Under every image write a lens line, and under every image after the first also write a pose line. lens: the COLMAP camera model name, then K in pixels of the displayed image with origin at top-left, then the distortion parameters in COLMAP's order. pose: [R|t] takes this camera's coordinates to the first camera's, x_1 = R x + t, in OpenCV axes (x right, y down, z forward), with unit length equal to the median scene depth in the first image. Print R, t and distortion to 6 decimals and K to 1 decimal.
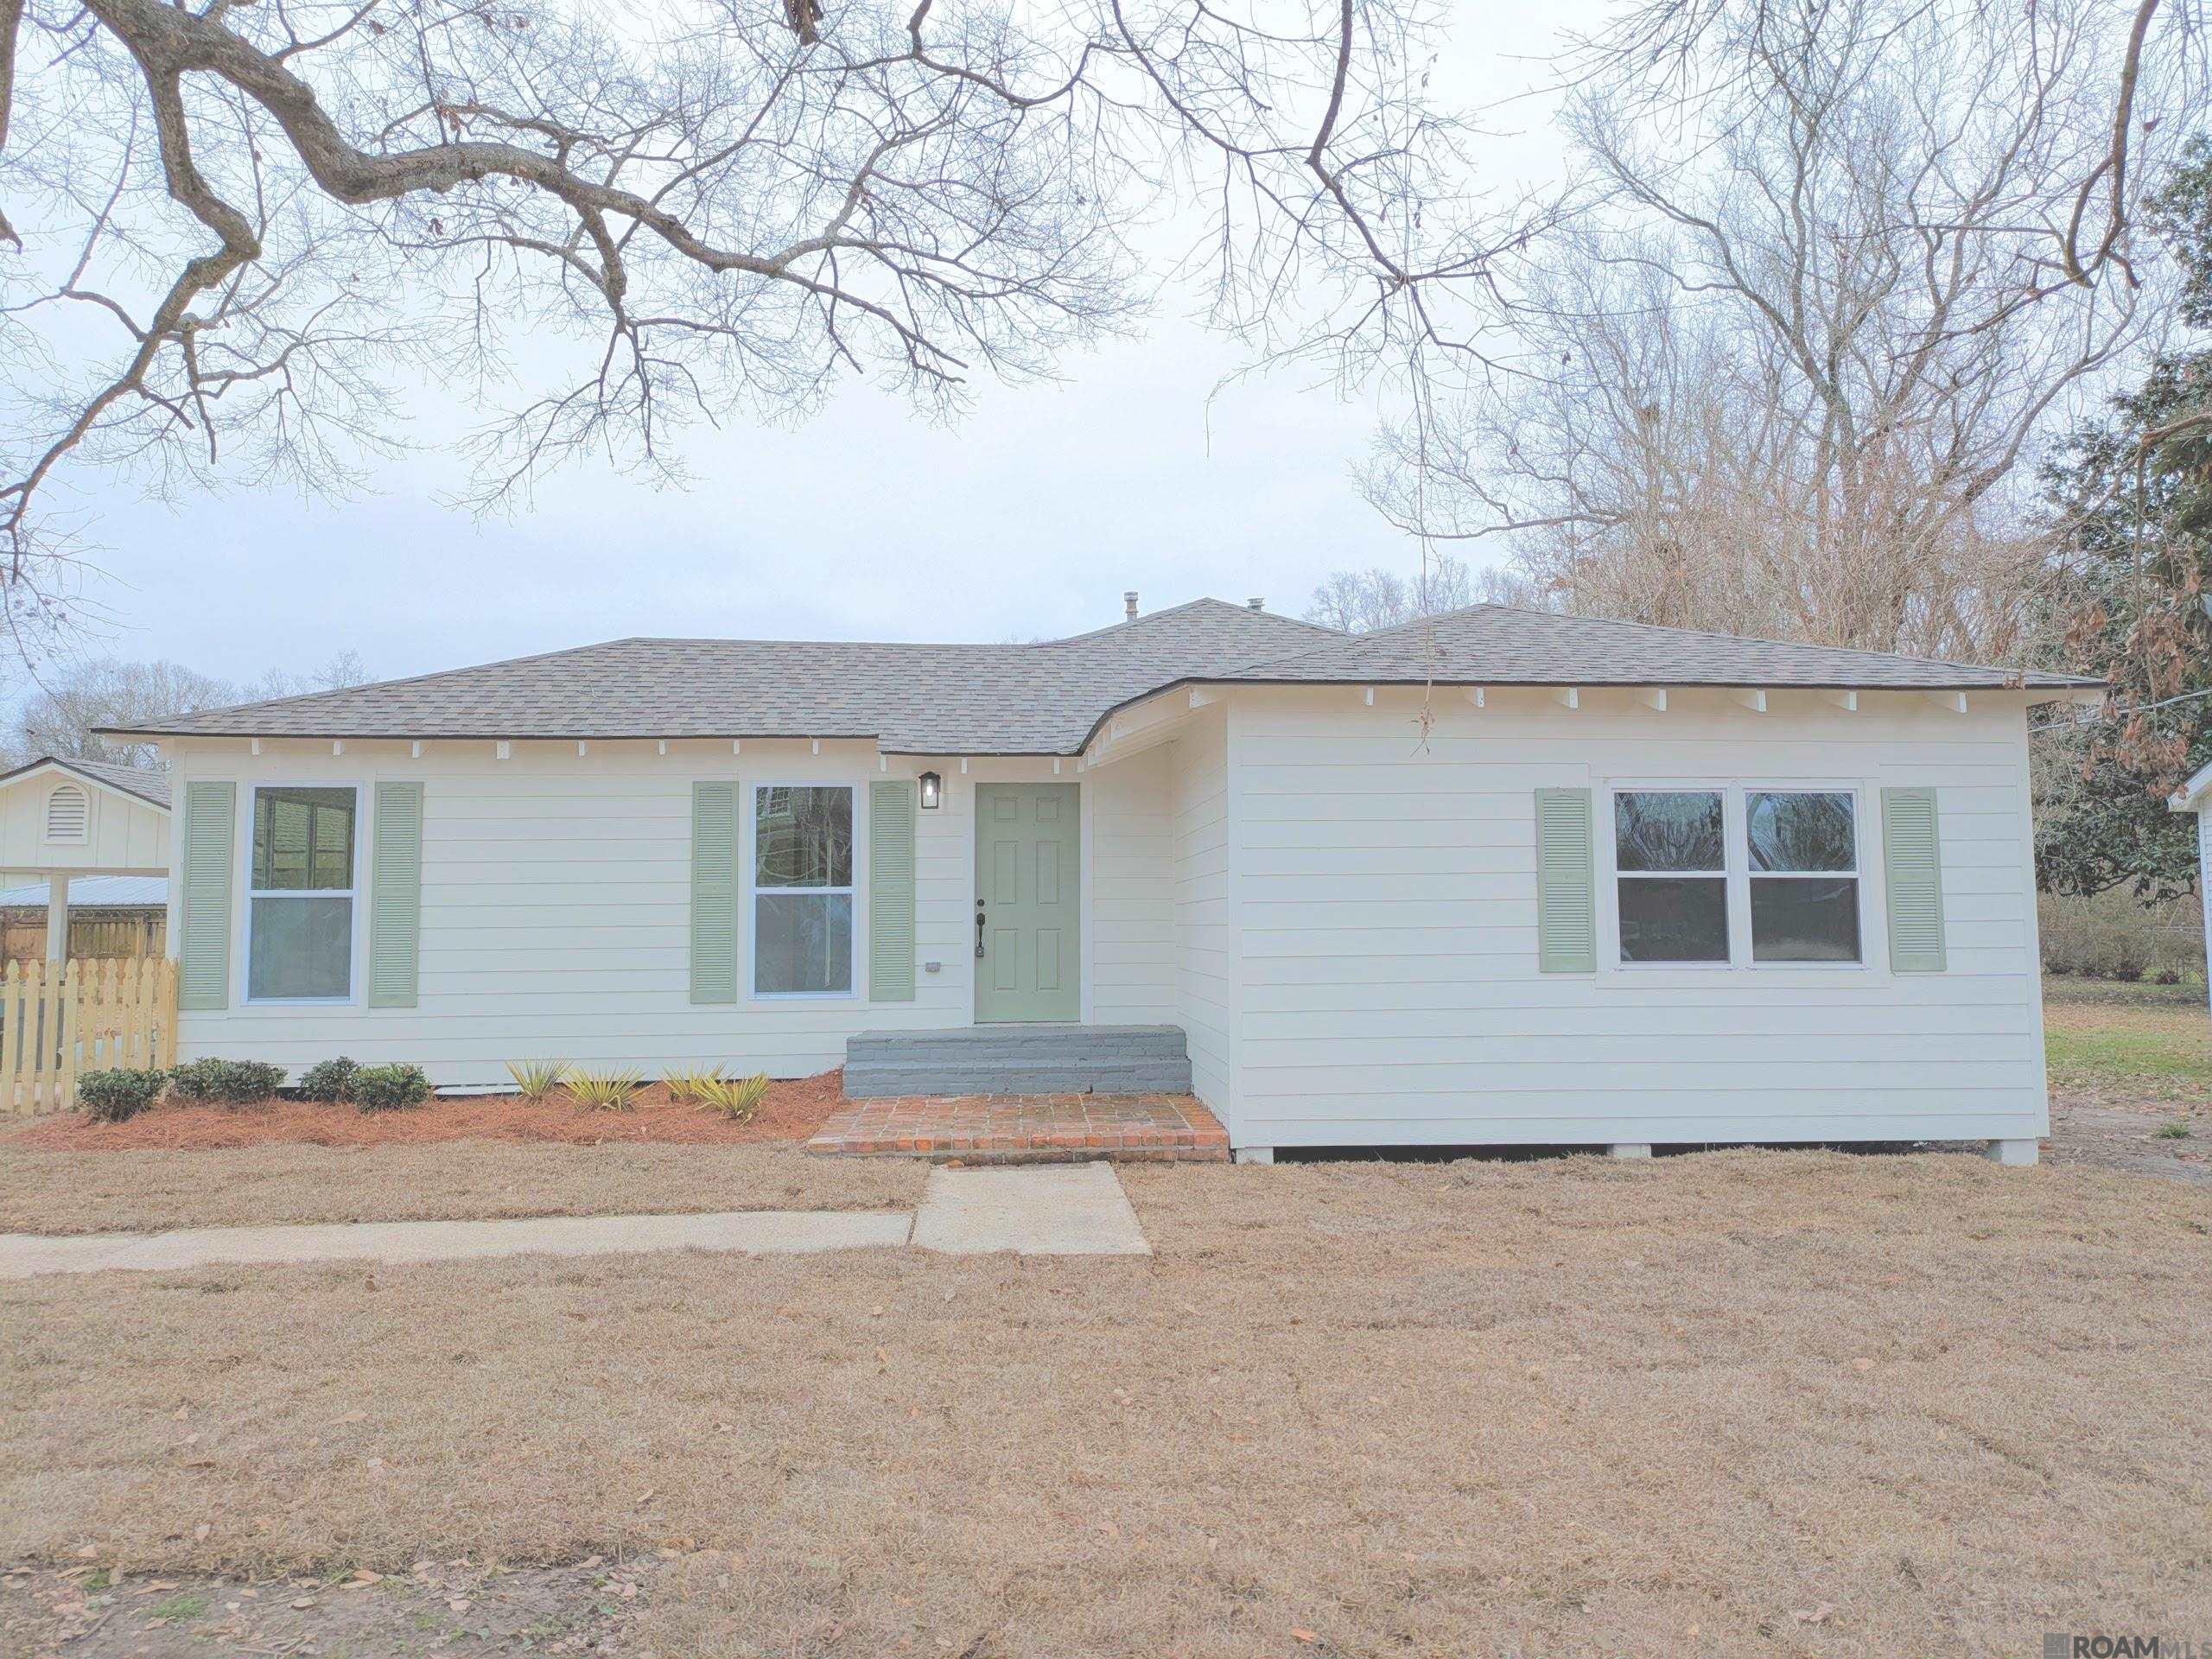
lens RADIAL K [[1631.1, 0, 1108.6], [0, 1631.1, 776.5], [0, 0, 1]] dist [0.049395, -0.030353]
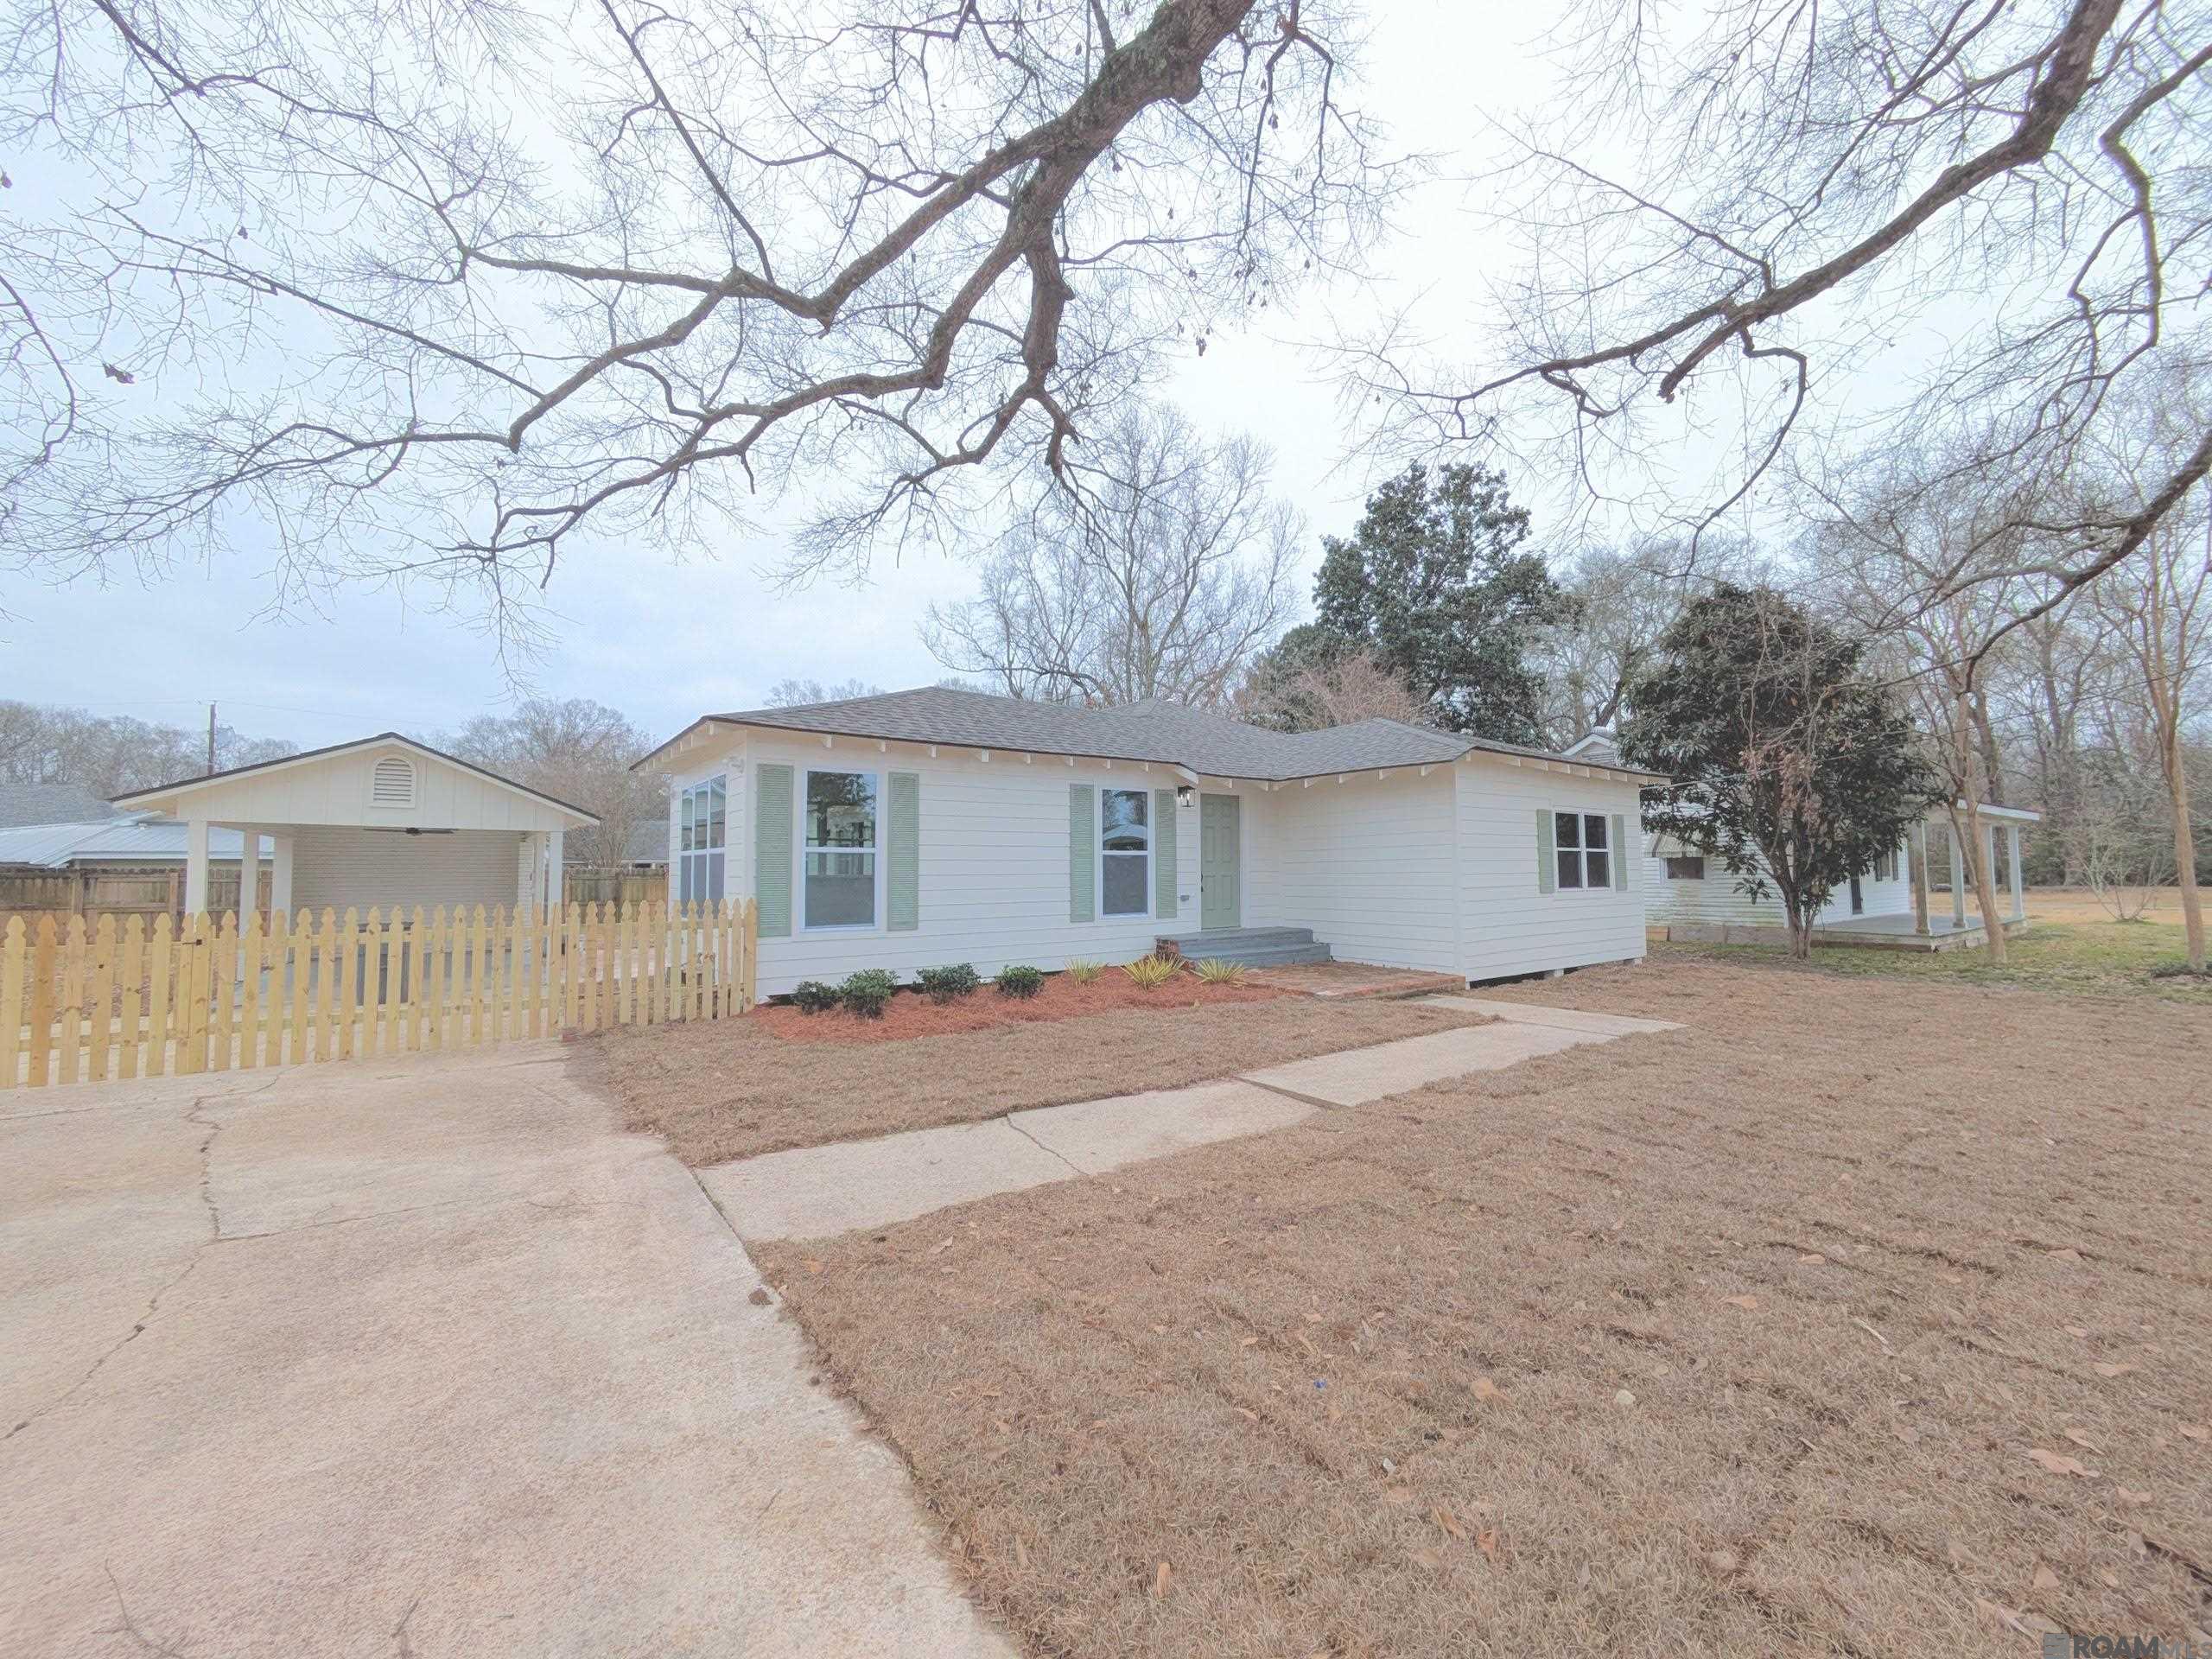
lens RADIAL K [[875.4, 0, 1098.0], [0, 875.4, 823.4], [0, 0, 1]] dist [-0.001303, 0.001852]
pose [[0.848850, 0.029541, 0.527808, -0.797343], [-0.042791, 0.999001, 0.012905, 0.034338], [-0.526899, -0.033540, 0.849266, 0.303731]]
